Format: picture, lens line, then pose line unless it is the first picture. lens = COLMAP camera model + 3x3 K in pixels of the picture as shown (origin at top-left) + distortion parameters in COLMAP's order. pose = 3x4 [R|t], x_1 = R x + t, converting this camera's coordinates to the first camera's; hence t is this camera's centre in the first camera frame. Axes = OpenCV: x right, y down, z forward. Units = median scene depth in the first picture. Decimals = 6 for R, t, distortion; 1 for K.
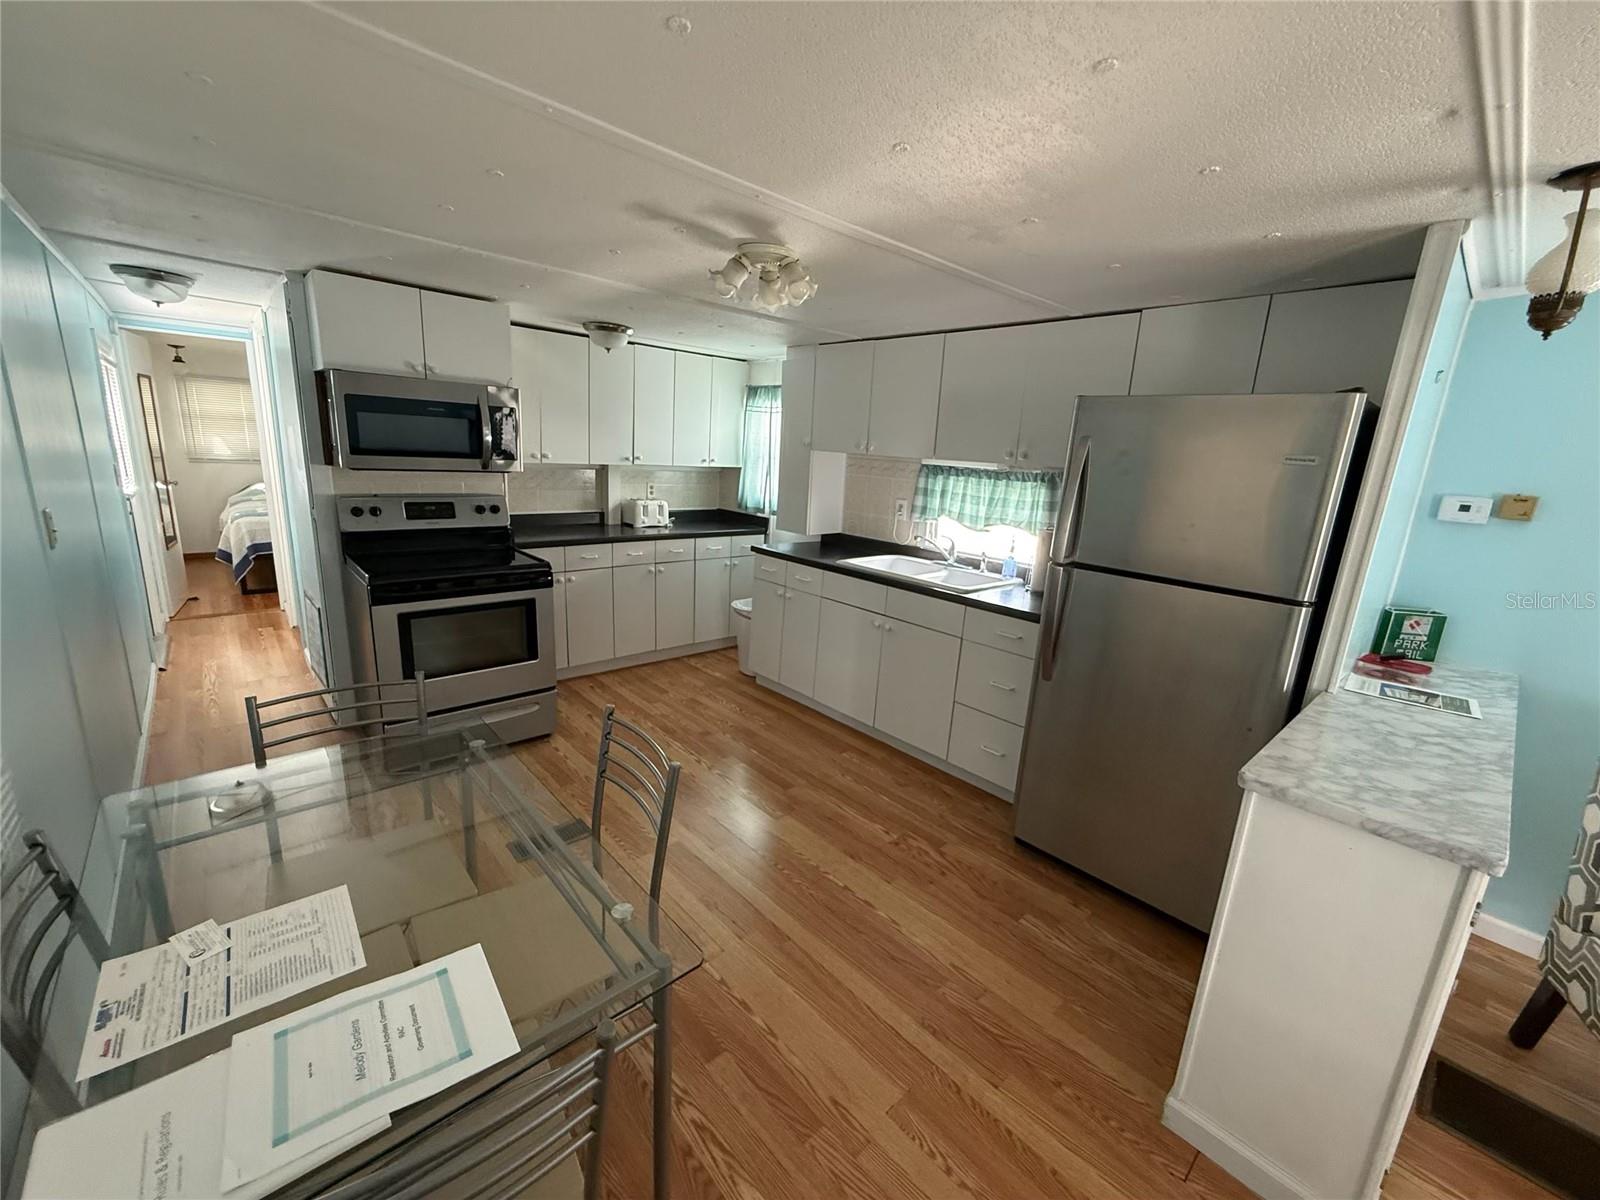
lens RADIAL K [[651.1, 0, 799.1], [0, 651.1, 600.9], [0, 0, 1]] dist [-0.006256, 0.000980]
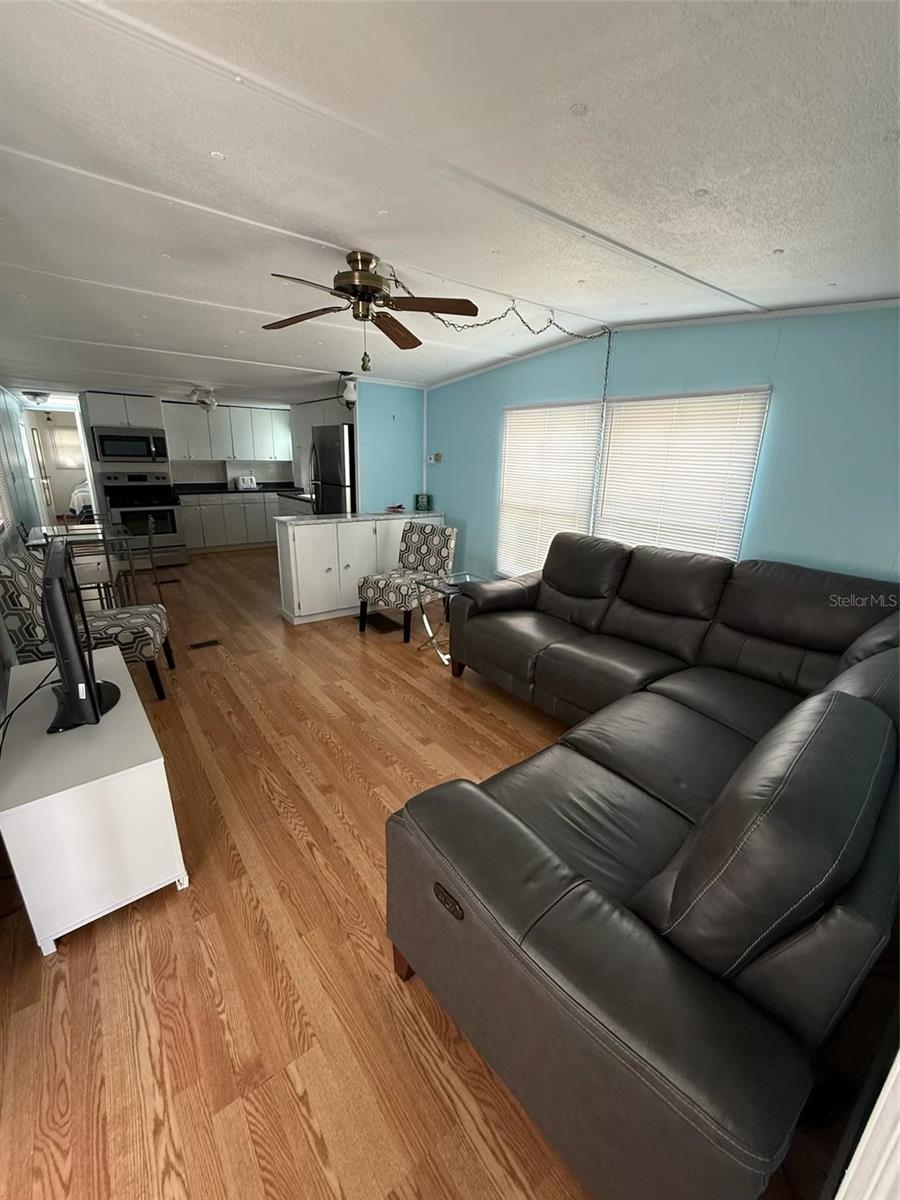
lens RADIAL K [[488.3, 0, 449.8], [0, 488.3, 595.9], [0, 0, 1]] dist [-0.006256, 0.000980]
pose [[0.995721, -0.008180, -0.092048, 0.788742], [0.012265, 0.998960, 0.043907, 0.241096], [0.091593, -0.044848, 0.994786, -0.786205]]
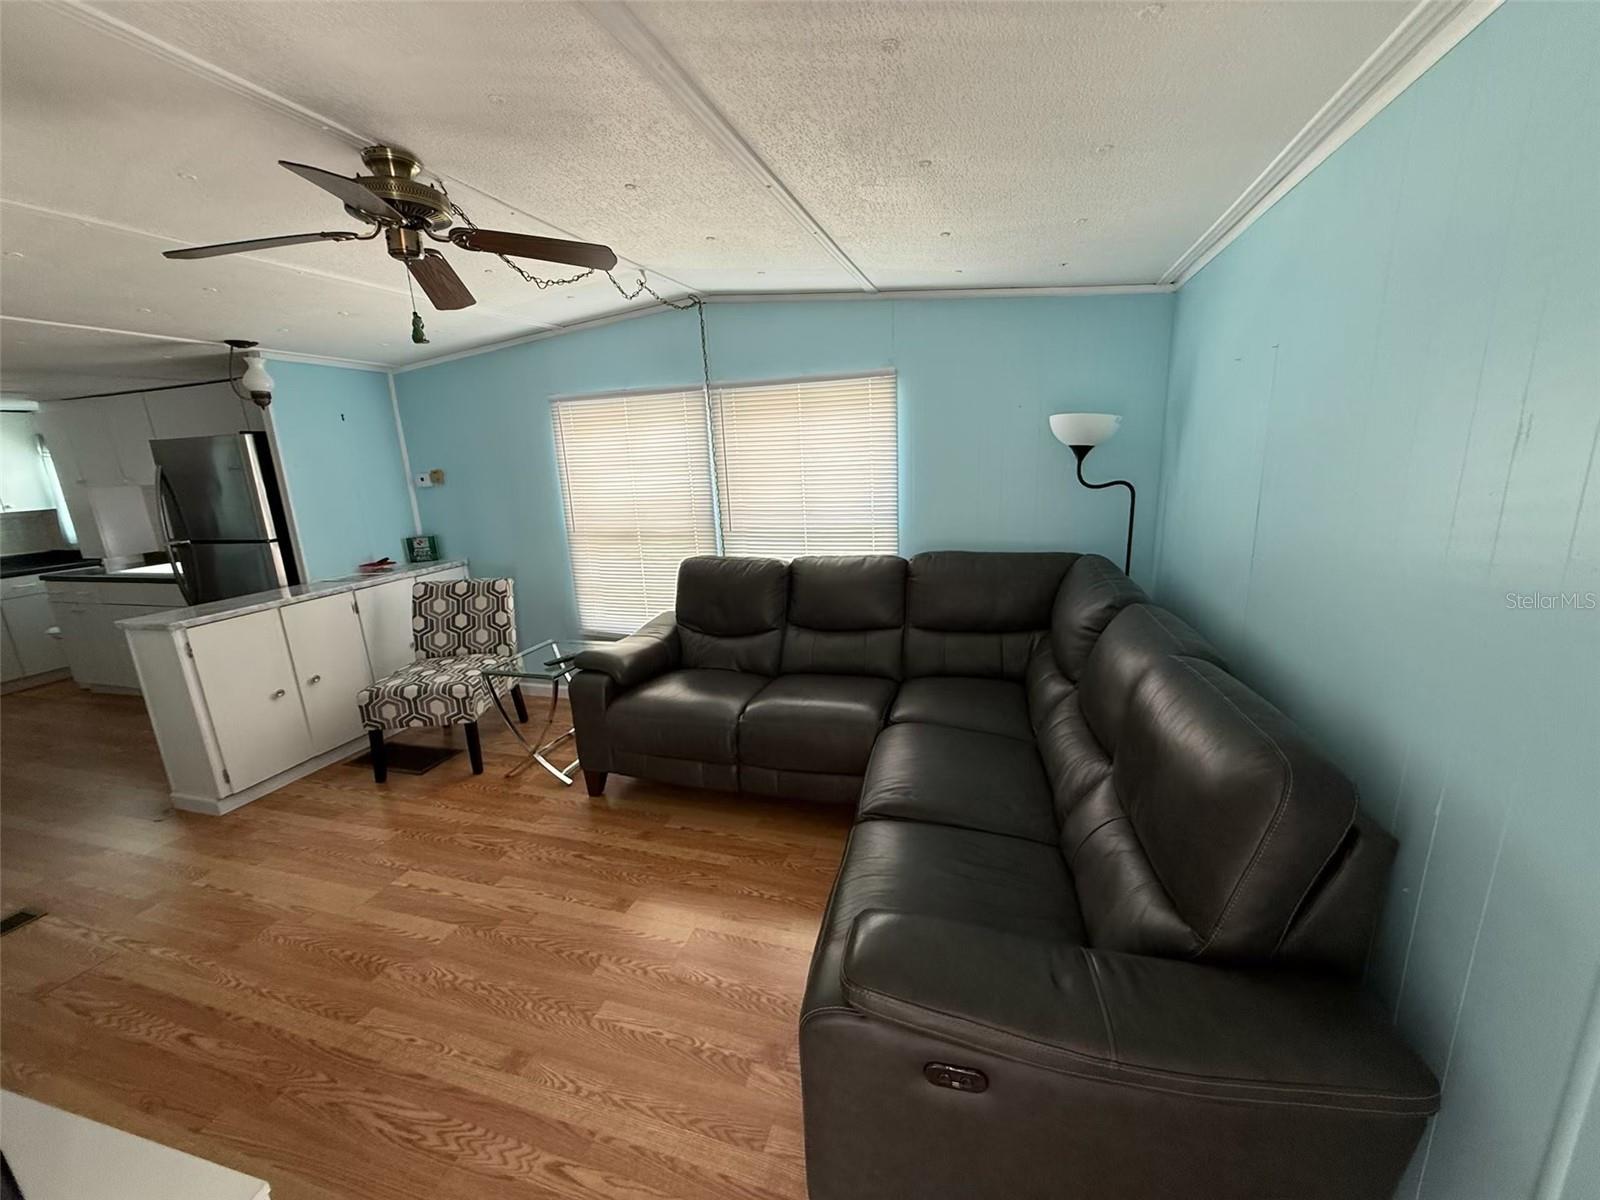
lens RADIAL K [[651.1, 0, 783.3], [0, 651.1, 596.5], [0, 0, 1]] dist [-0.006256, 0.000980]
pose [[0.853598, -0.207241, 0.477935, 0.563182], [0.211781, 0.976277, 0.045086, 0.201462], [-0.475941, 0.062732, 0.877237, -0.709002]]
